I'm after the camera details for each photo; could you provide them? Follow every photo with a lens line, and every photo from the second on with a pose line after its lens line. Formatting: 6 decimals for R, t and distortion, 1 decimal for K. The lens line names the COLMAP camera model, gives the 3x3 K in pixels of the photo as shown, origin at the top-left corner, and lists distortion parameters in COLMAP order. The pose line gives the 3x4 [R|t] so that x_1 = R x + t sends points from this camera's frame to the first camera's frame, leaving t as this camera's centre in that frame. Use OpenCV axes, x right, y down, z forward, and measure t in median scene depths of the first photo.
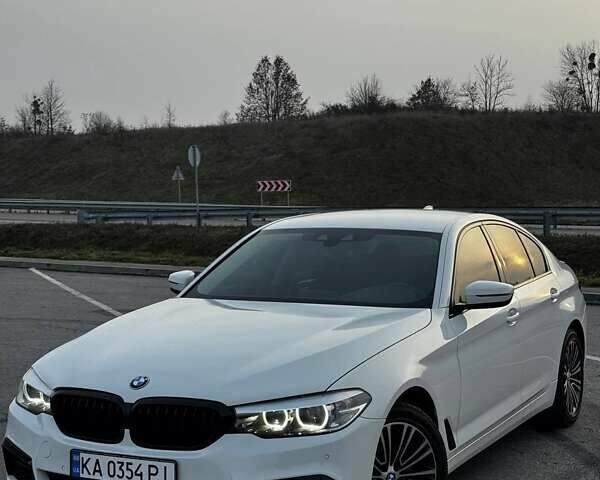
lens RADIAL K [[1141.3, 0, 301.5], [0, 1141.3, 234.7], [0, 0, 1]] dist [0.094547, 0.000000]
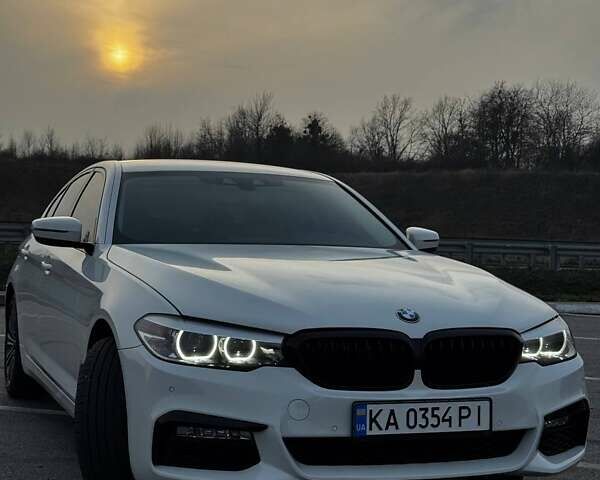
lens RADIAL K [[1141.3, 0, 299.1], [0, 1141.3, 240.0], [0, 0, 1]] dist [0.094547, 0.000000]
pose [[0.649830, 0.024252, 0.759693, -0.832660], [-0.005592, 0.999616, -0.027129, 0.097448], [-0.760059, 0.013381, 0.649716, 0.519666]]
